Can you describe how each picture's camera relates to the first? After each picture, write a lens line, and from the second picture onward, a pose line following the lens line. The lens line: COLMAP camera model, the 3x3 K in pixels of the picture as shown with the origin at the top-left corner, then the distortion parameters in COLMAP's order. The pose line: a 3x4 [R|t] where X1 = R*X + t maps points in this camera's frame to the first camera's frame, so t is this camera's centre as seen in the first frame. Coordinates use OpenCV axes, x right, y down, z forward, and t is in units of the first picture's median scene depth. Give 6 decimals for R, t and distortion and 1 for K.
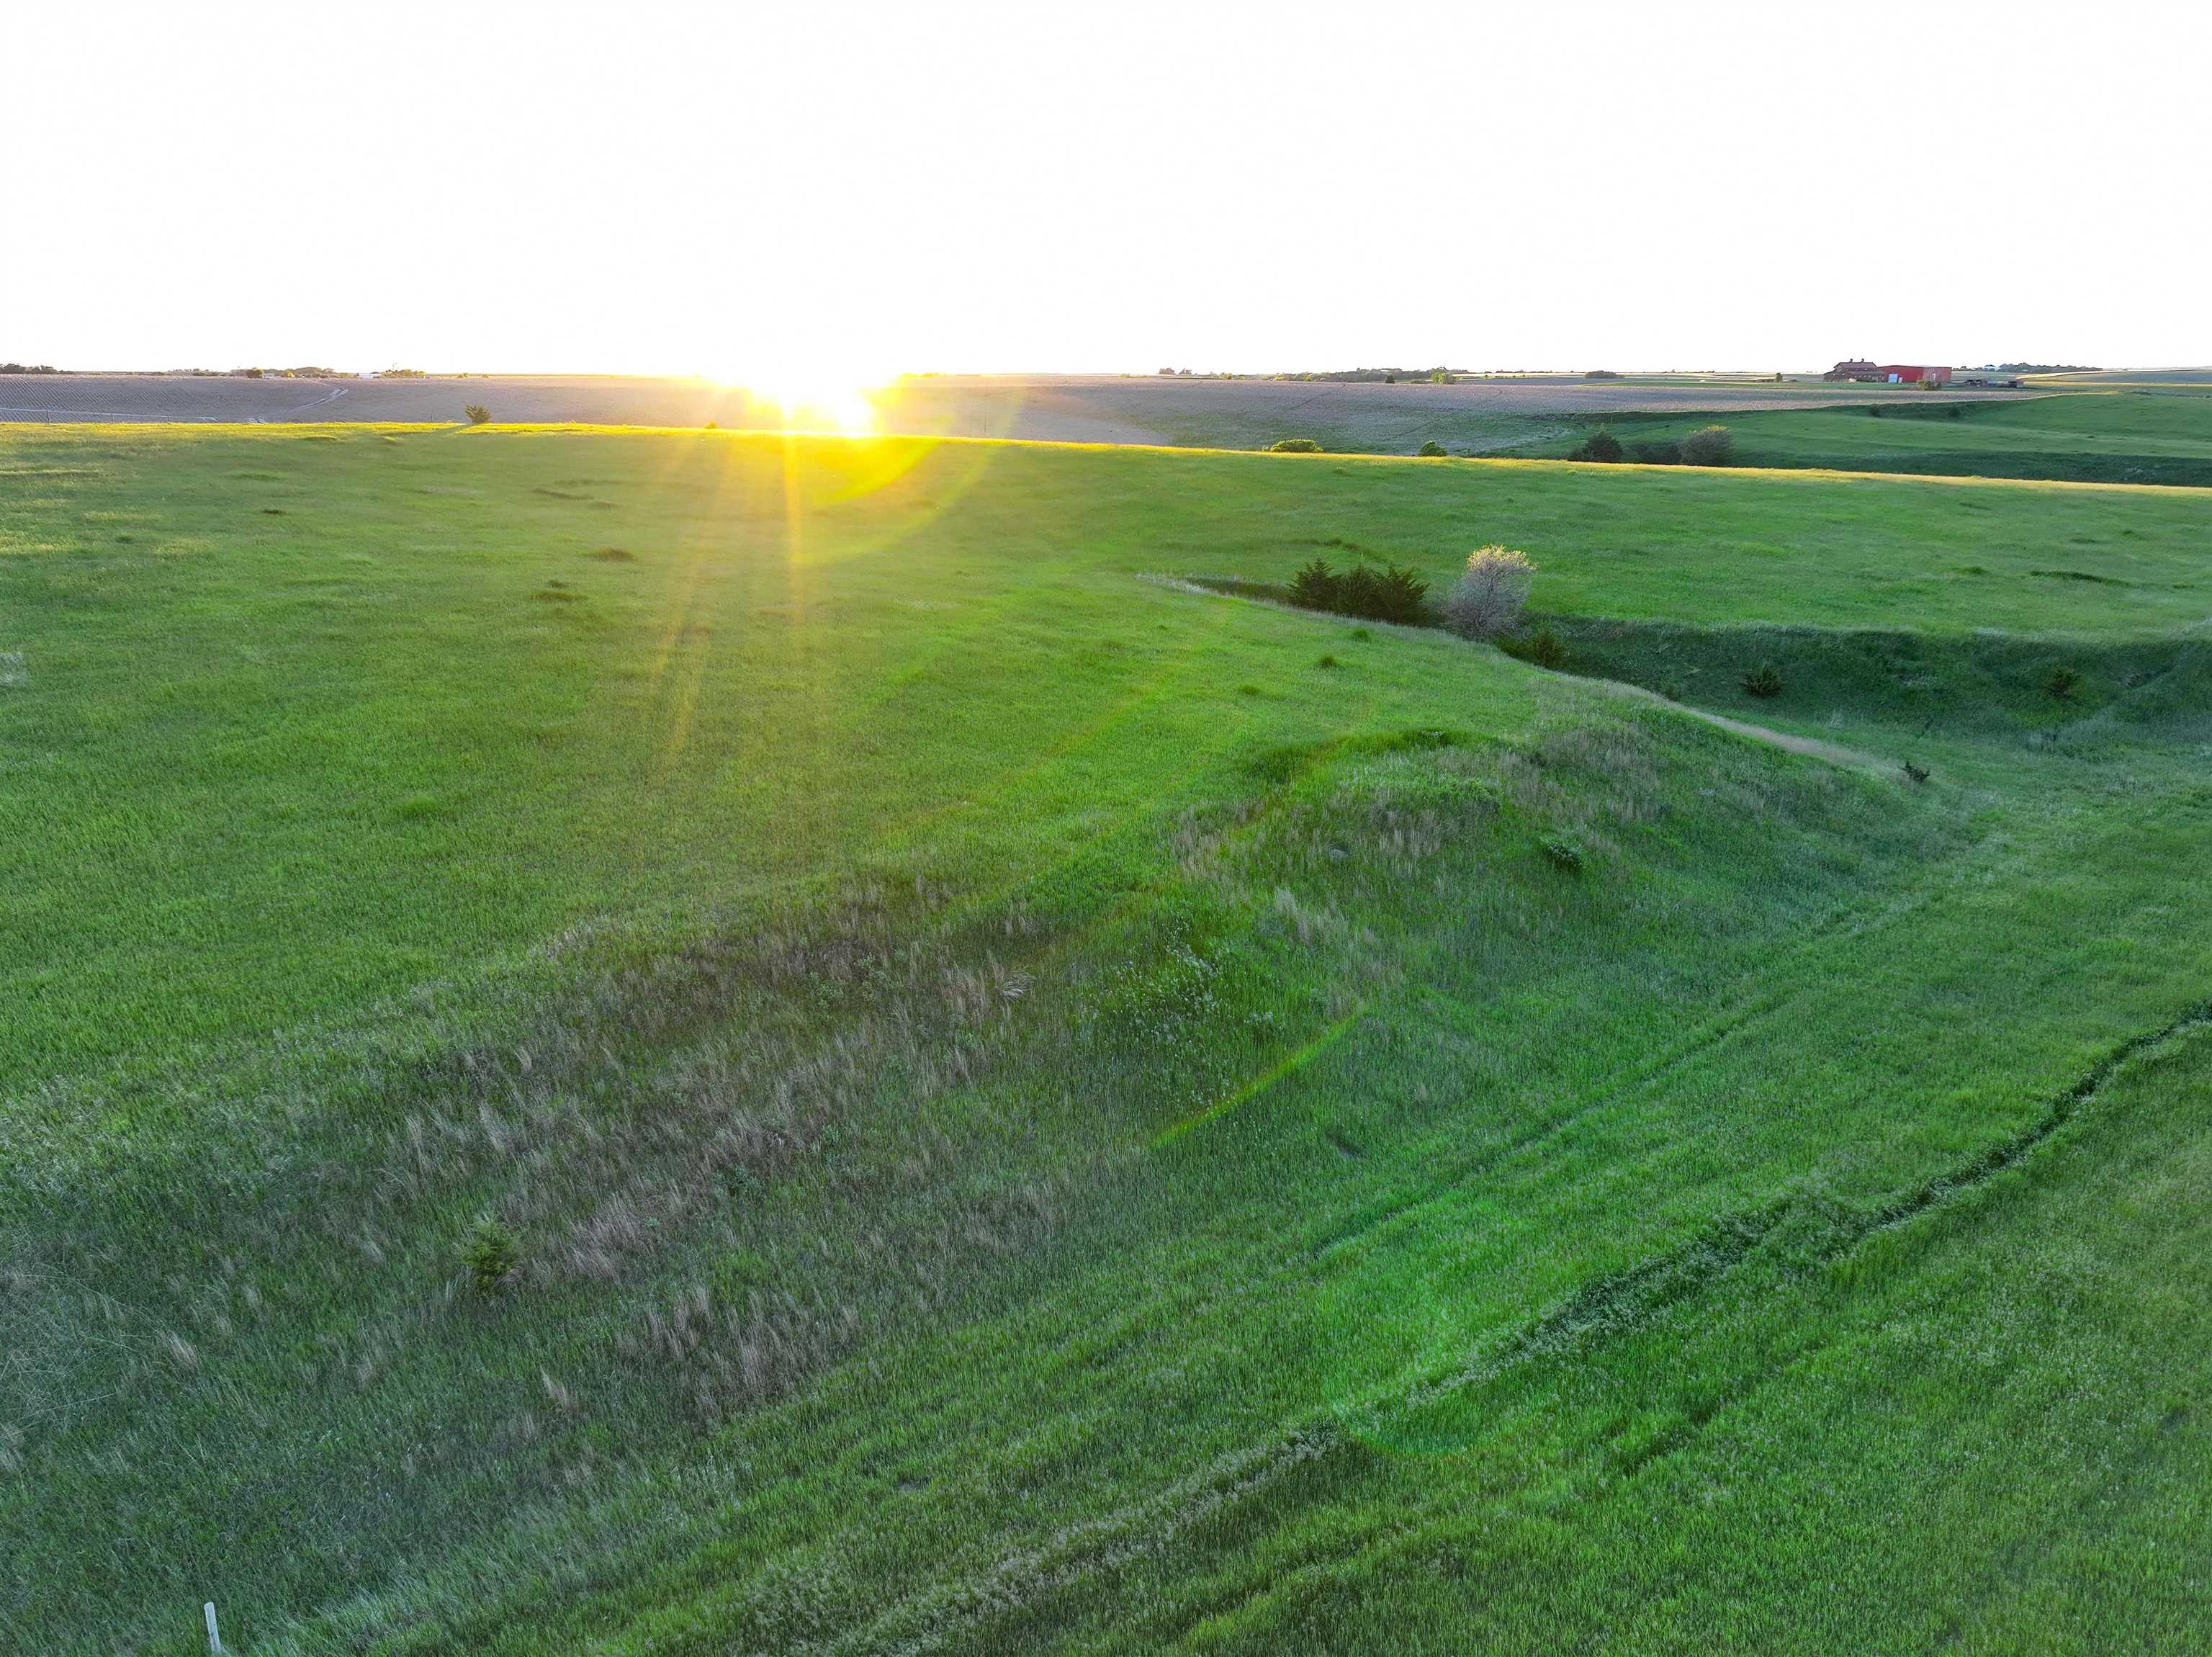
lens RADIAL K [[1551.4, 0, 1106.0], [0, 1551.4, 828.5], [0, 0, 1]] dist [-0.010582, 0.027930]
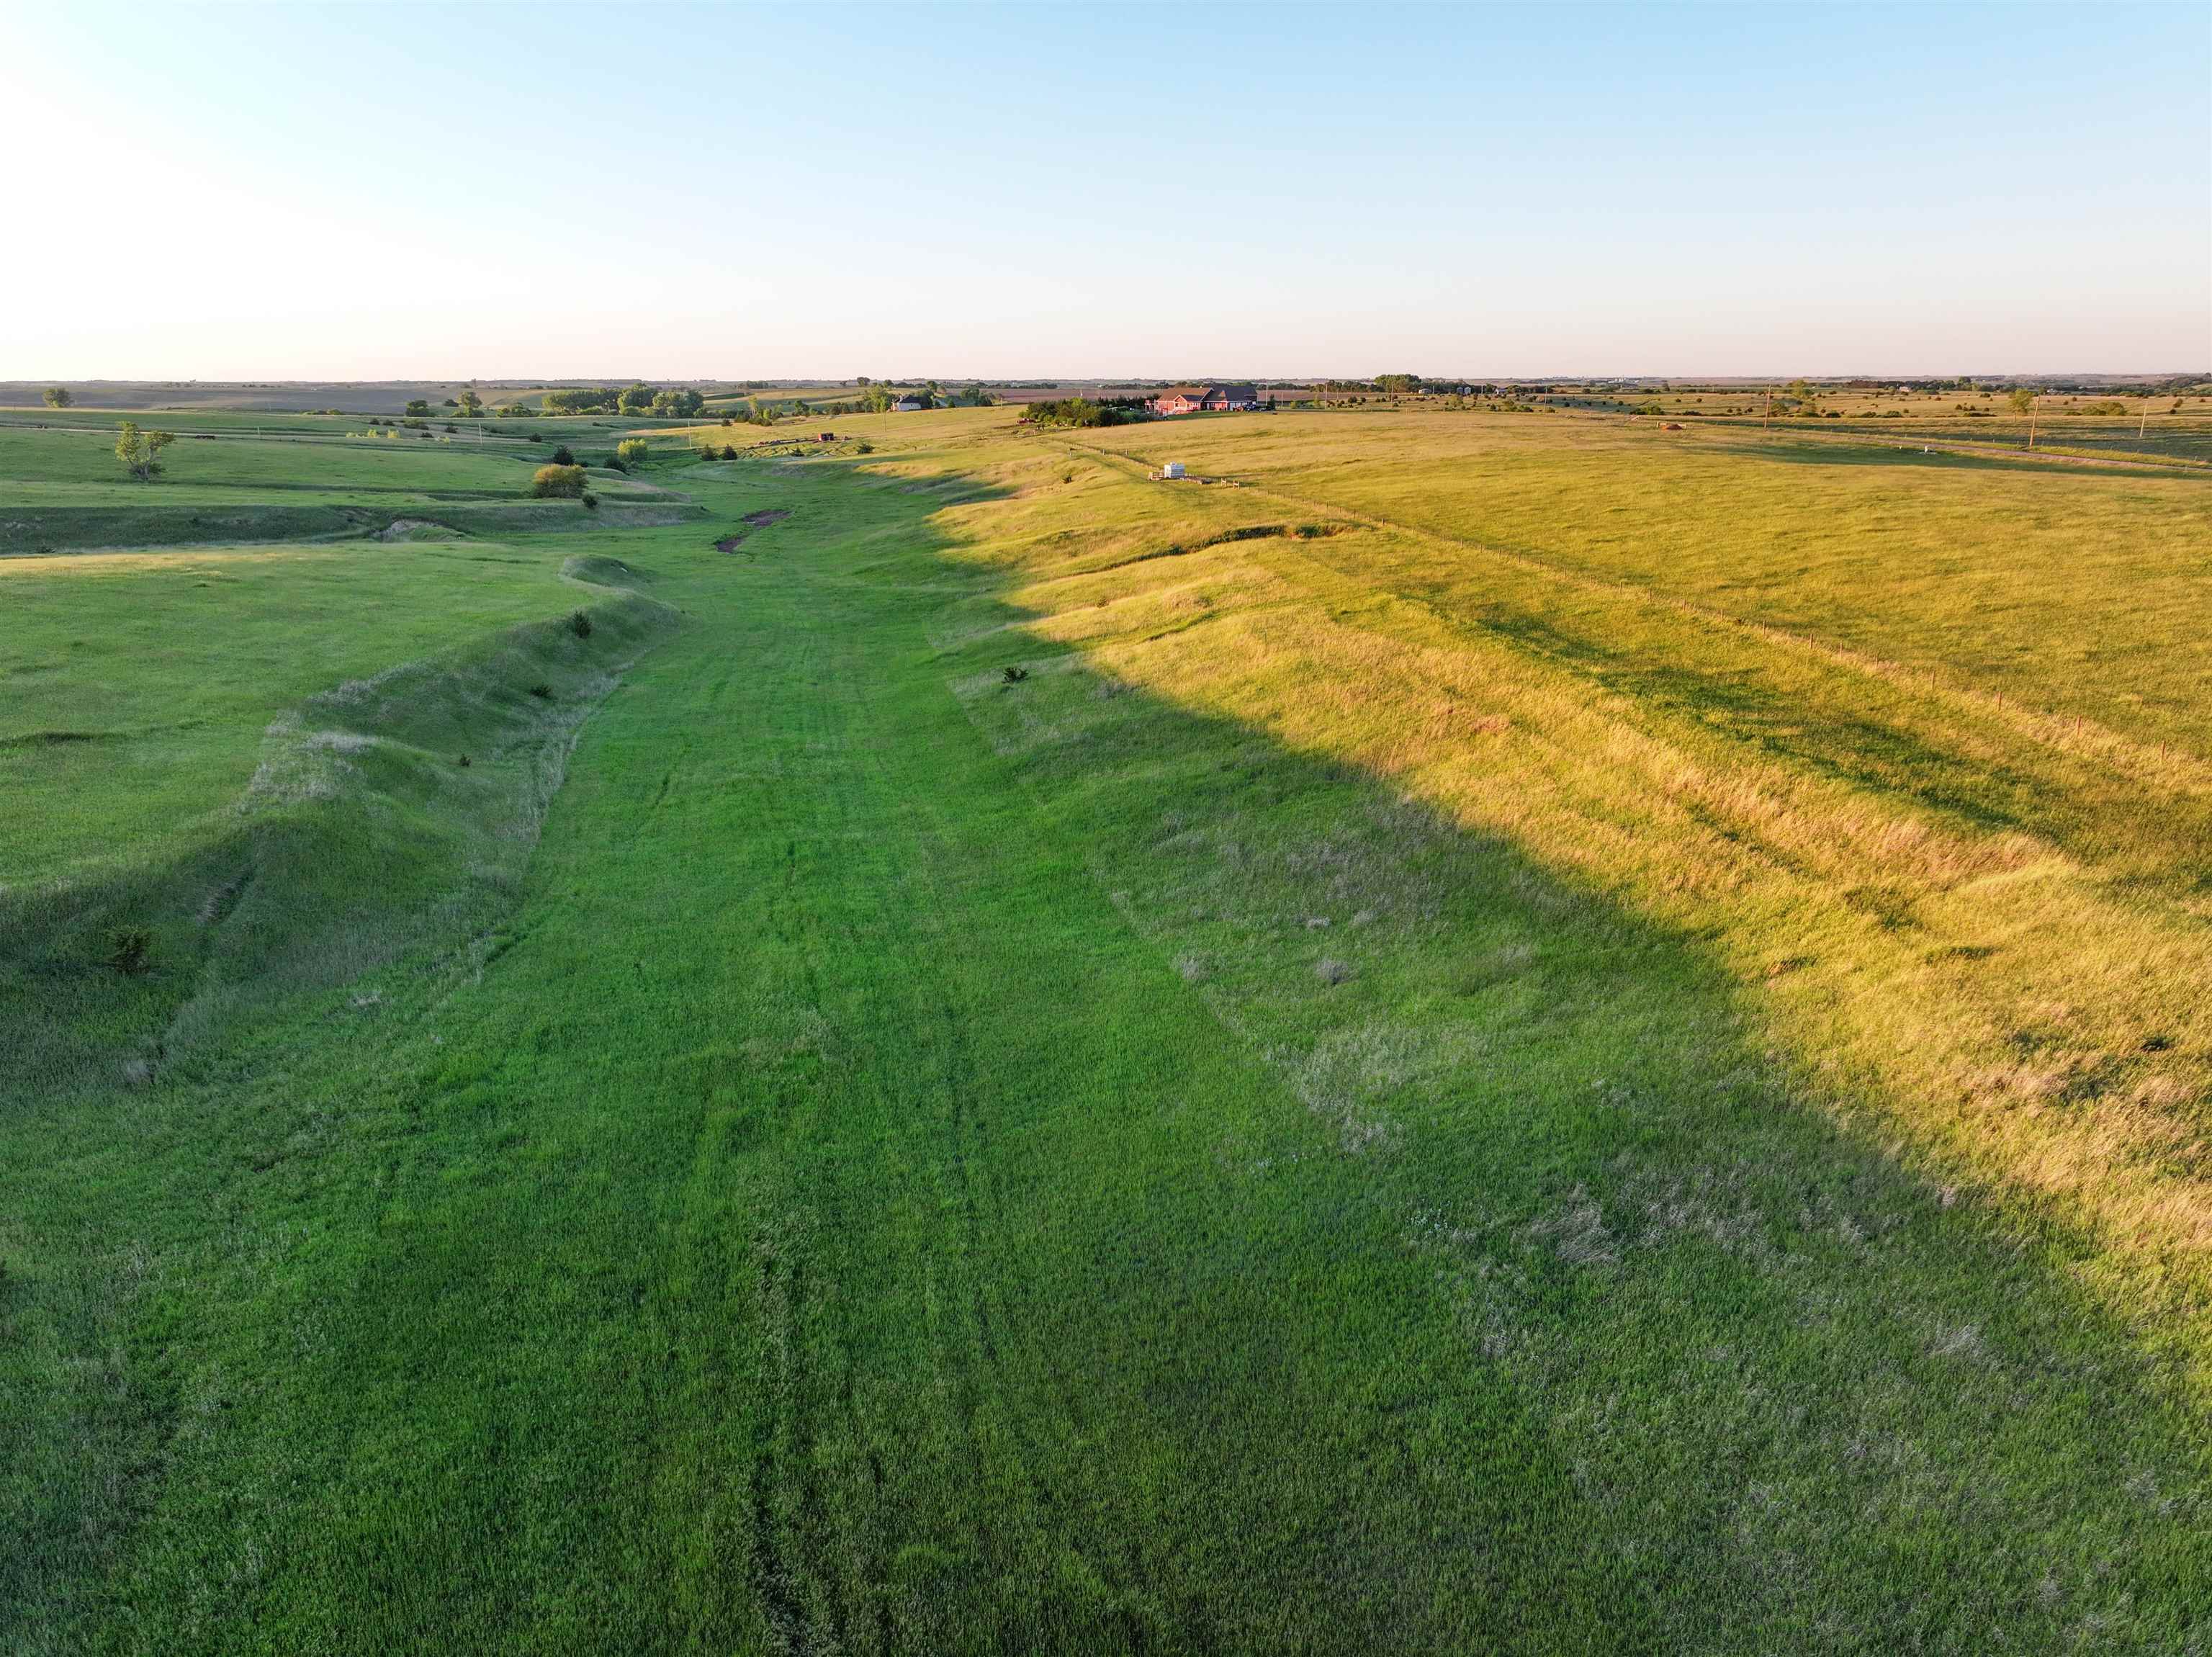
lens RADIAL K [[1564.0, 0, 1106.0], [0, 1564.0, 828.5], [0, 0, 1]] dist [0.004106, 0.010348]
pose [[0.375652, -0.250644, 0.892224, 0.175496], [0.260809, 0.952415, 0.157745, -0.132989], [-0.889306, 0.173443, 0.423147, 0.314509]]
